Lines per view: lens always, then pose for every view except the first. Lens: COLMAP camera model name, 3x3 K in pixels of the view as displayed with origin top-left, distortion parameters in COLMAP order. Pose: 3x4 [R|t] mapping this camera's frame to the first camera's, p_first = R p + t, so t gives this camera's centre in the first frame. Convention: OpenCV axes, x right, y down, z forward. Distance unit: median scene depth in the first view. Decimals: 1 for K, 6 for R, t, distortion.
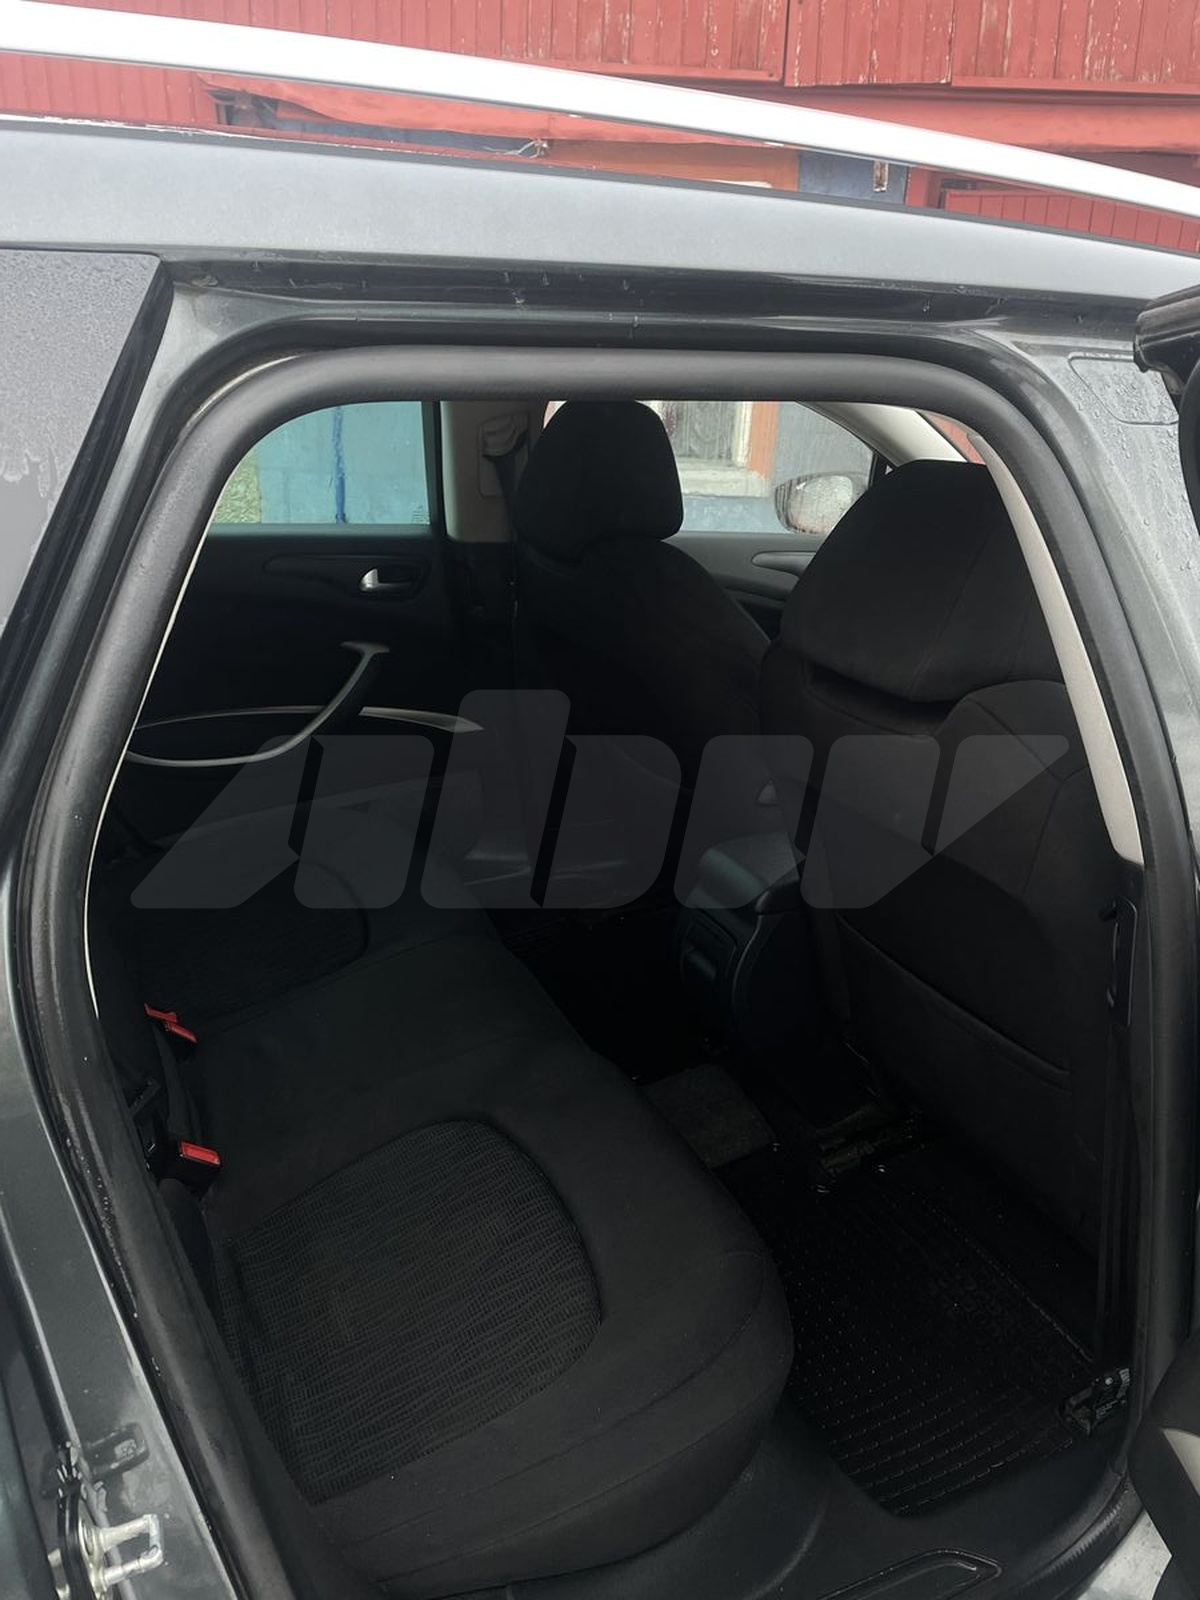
lens RADIAL K [[1197.7, 0, 592.0], [0, 1197.7, 783.3], [0, 0, 1]] dist [0.075136, -0.101368]
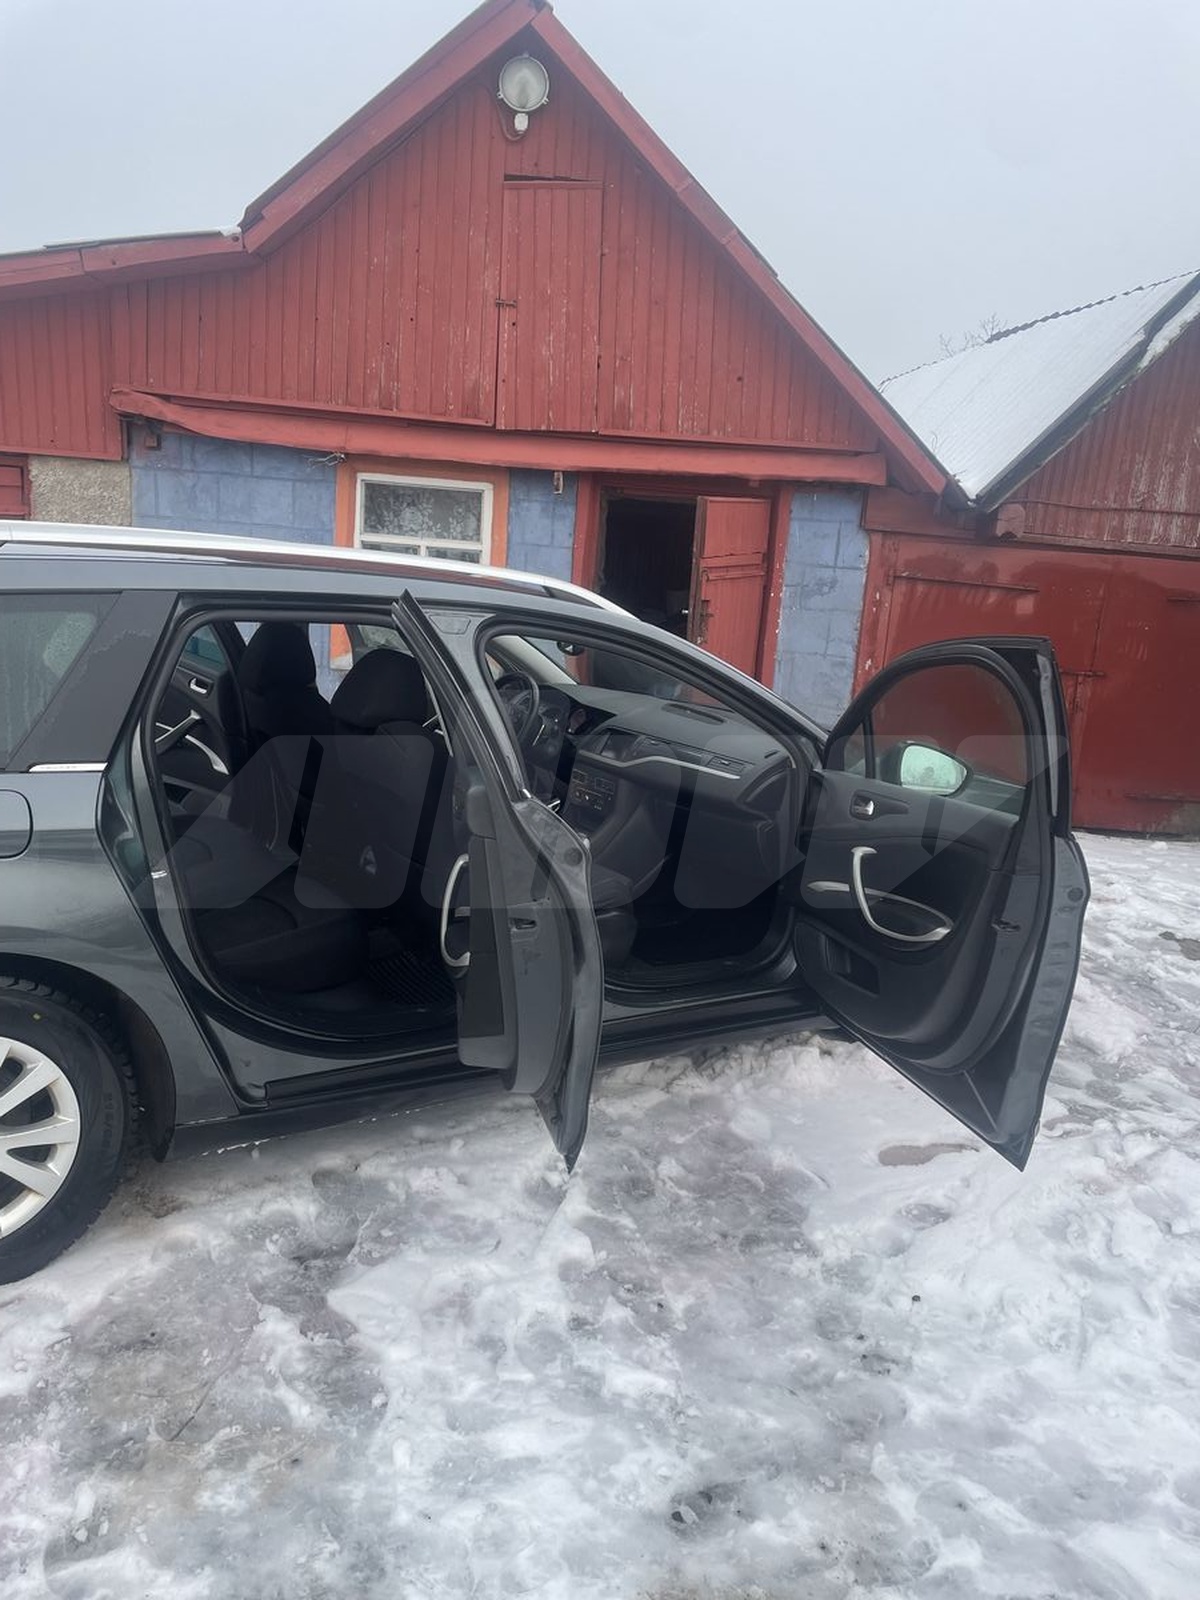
lens RADIAL K [[1197.7, 0, 603.2], [0, 1197.7, 787.6], [0, 0, 1]] dist [0.075136, -0.101368]
pose [[0.991141, 0.003209, 0.132774, 0.090298], [0.018044, 0.987184, -0.158561, 0.147737], [-0.131581, 0.159552, 0.978381, -0.501185]]
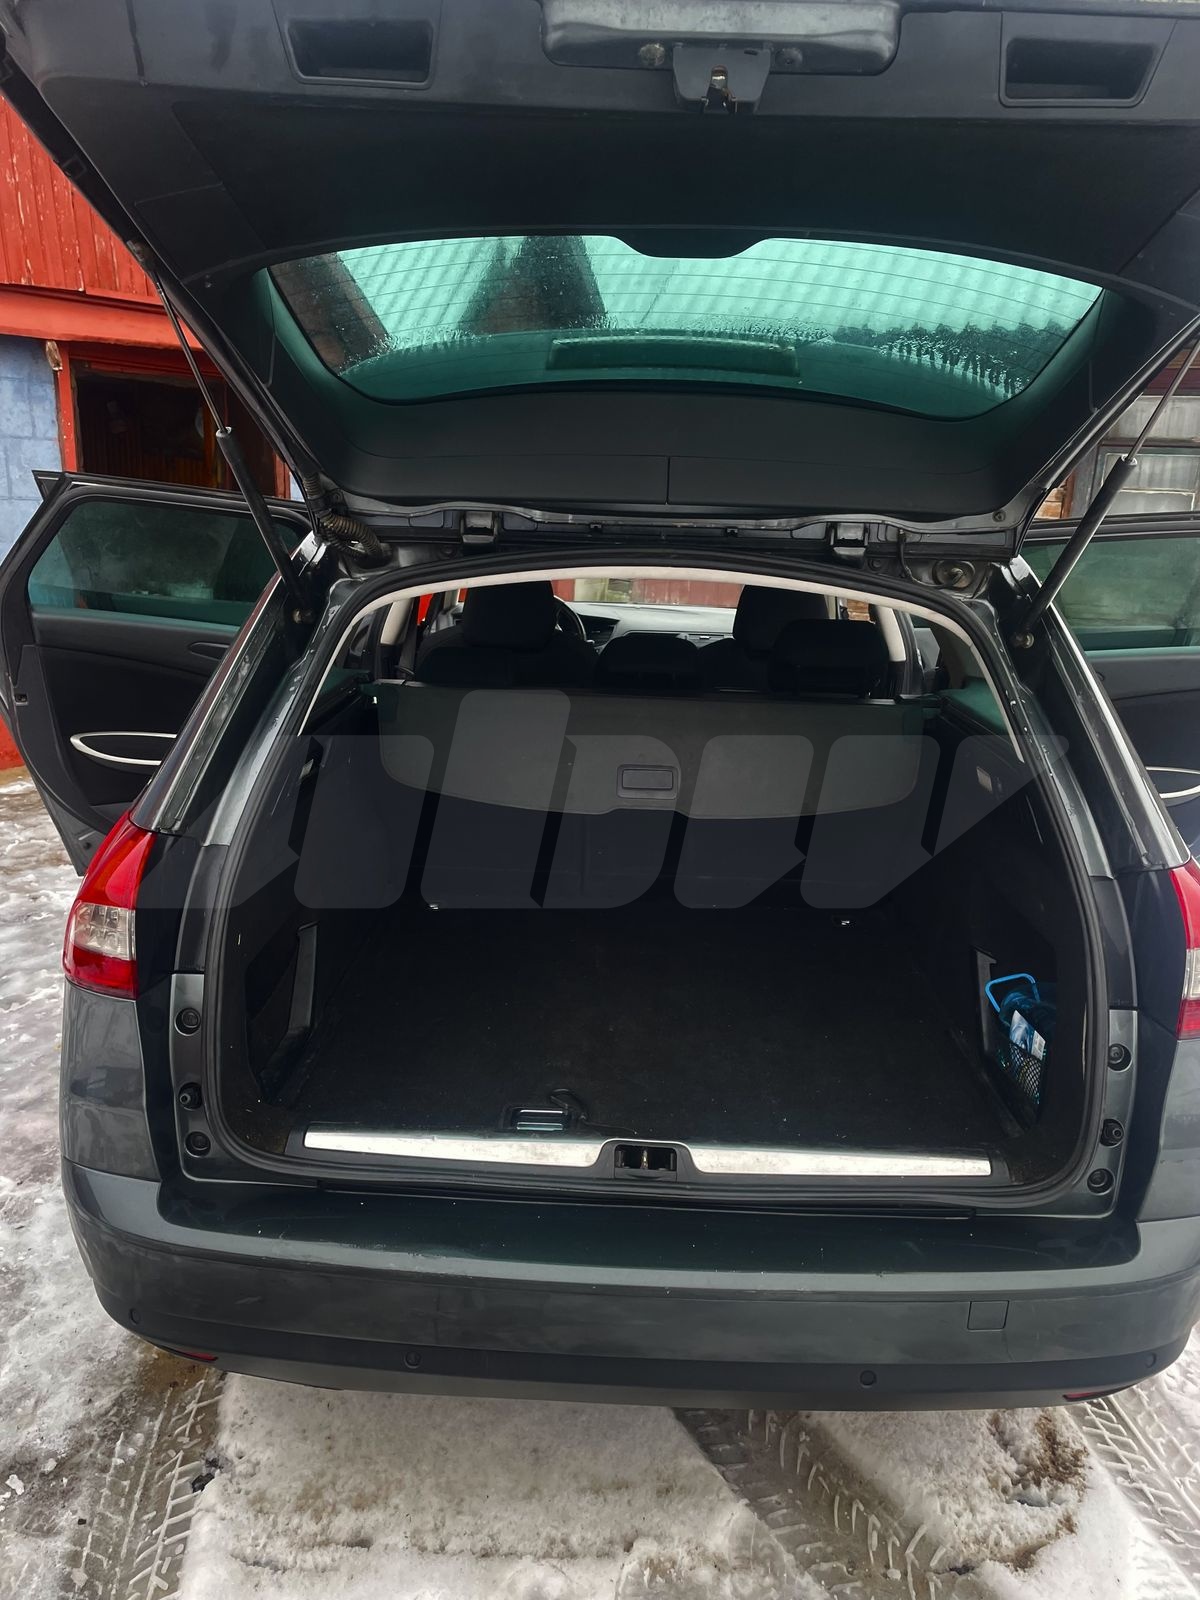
lens RADIAL K [[1197.7, 0, 601.8], [0, 1197.7, 806.2], [0, 0, 1]] dist [0.075136, -0.101368]
pose [[0.460895, -0.260961, 0.848219, -0.696089], [0.301269, 0.945038, 0.127048, -0.055779], [-0.834753, 0.196986, 0.514182, -0.019770]]
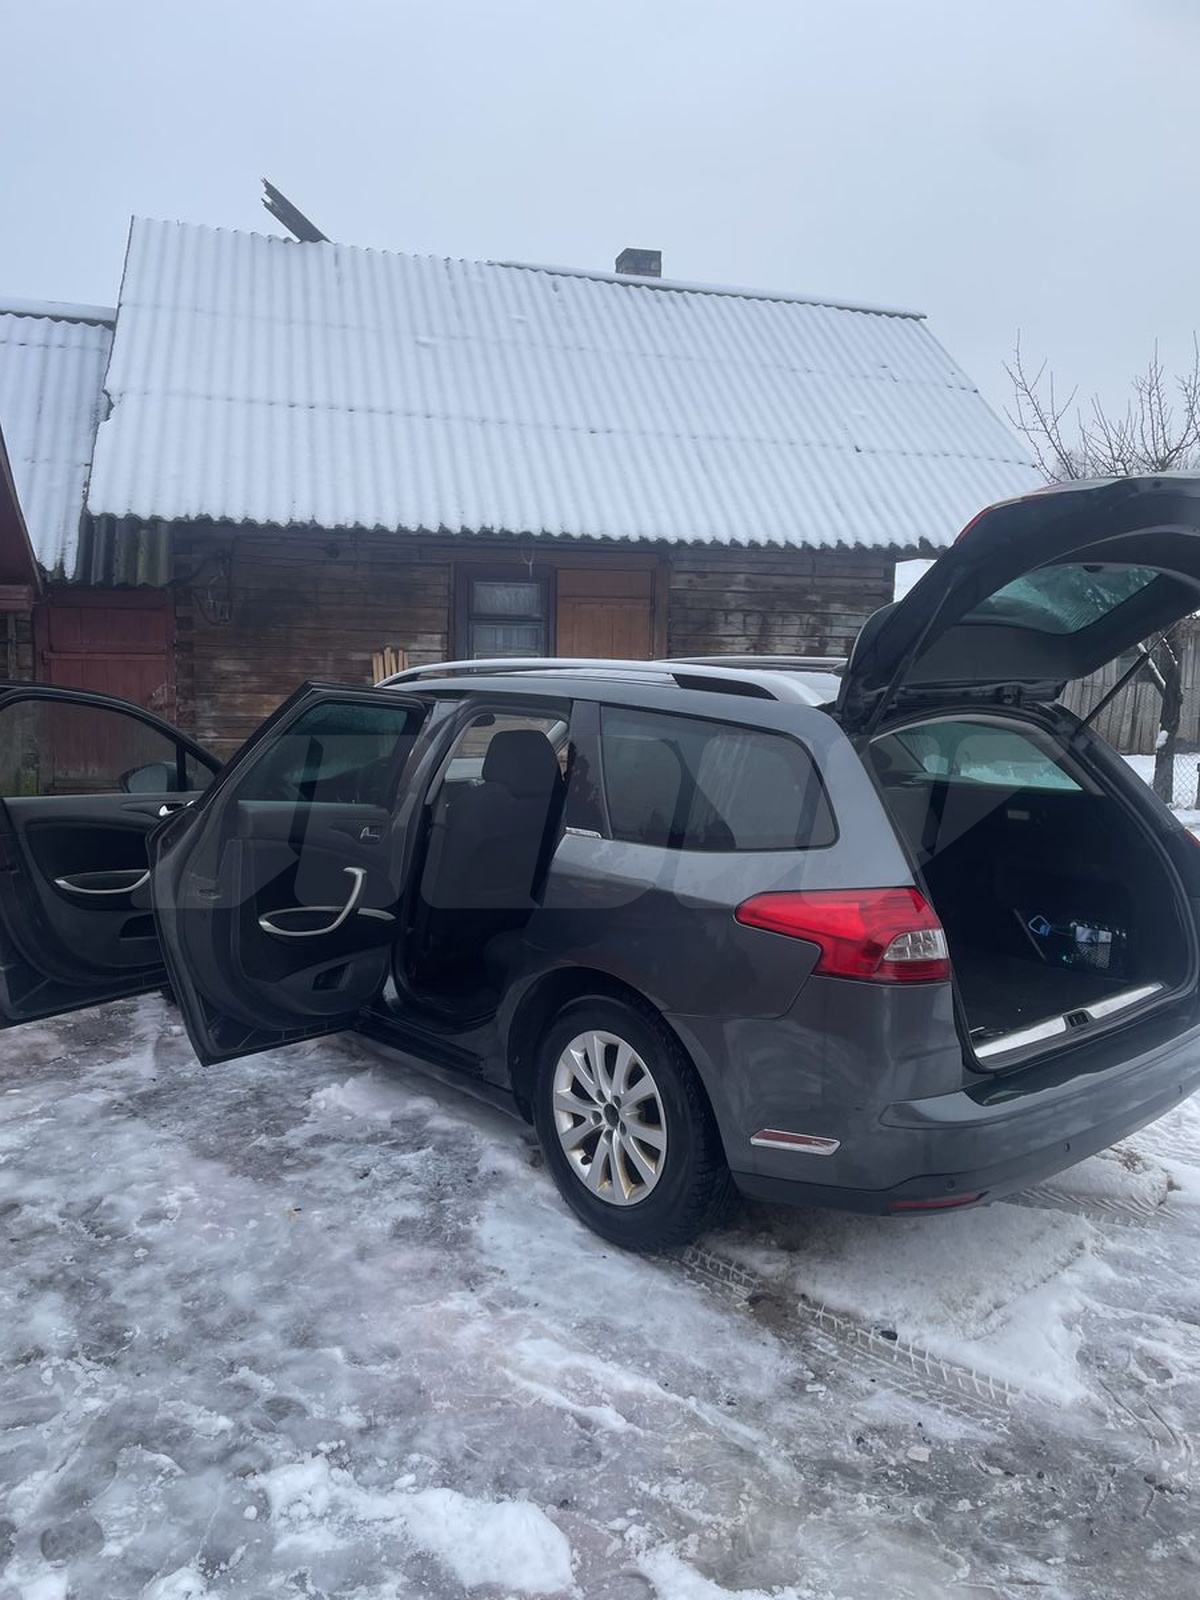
lens RADIAL K [[1197.7, 0, 582.3], [0, 1197.7, 819.0], [0, 0, 1]] dist [0.075136, -0.101368]
pose [[-0.248189, -0.178707, 0.952085, -0.994648], [0.327257, 0.909586, 0.256039, -0.293557], [-0.911760, 0.375122, -0.167266, 0.544567]]
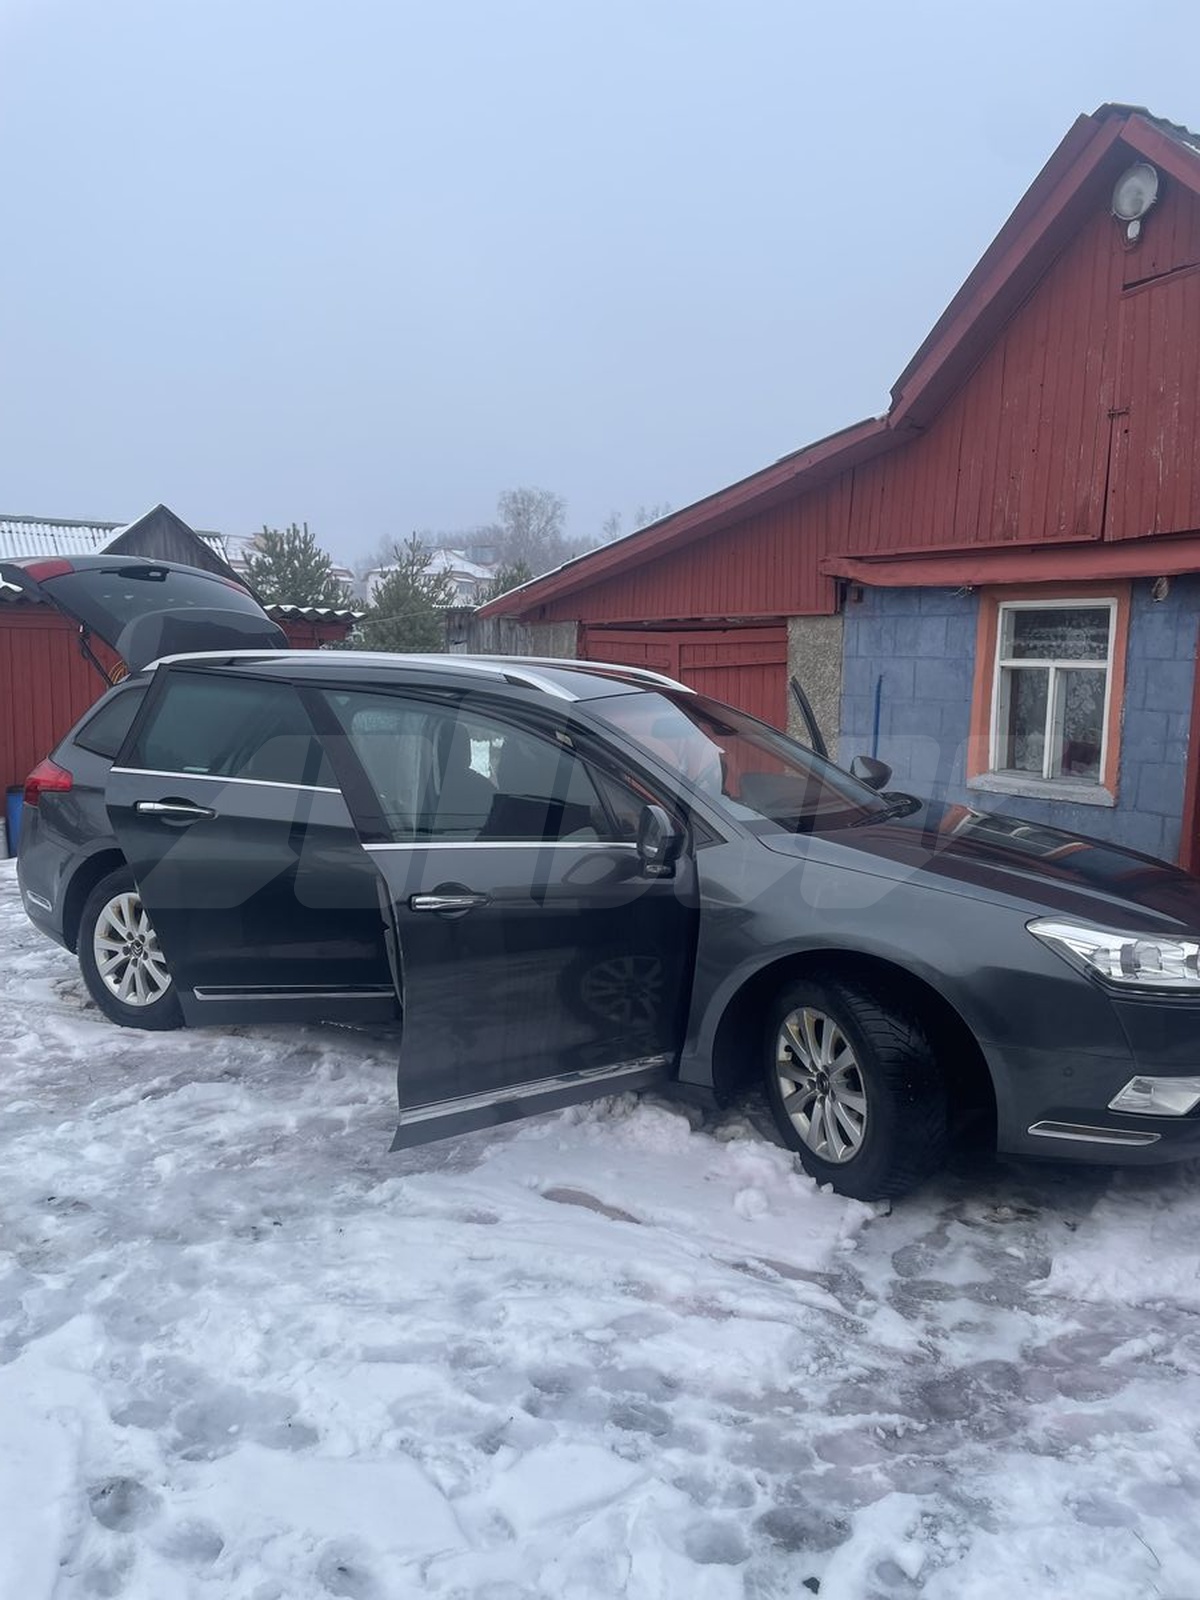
lens RADIAL K [[1197.7, 0, 591.8], [0, 1197.7, 795.4], [0, 0, 1]] dist [0.075136, -0.101368]
pose [[0.594945, 0.062987, -0.801294, 1.021540], [-0.281057, 0.950293, -0.133980, 0.110633], [0.753025, 0.304921, 0.583075, -0.269947]]
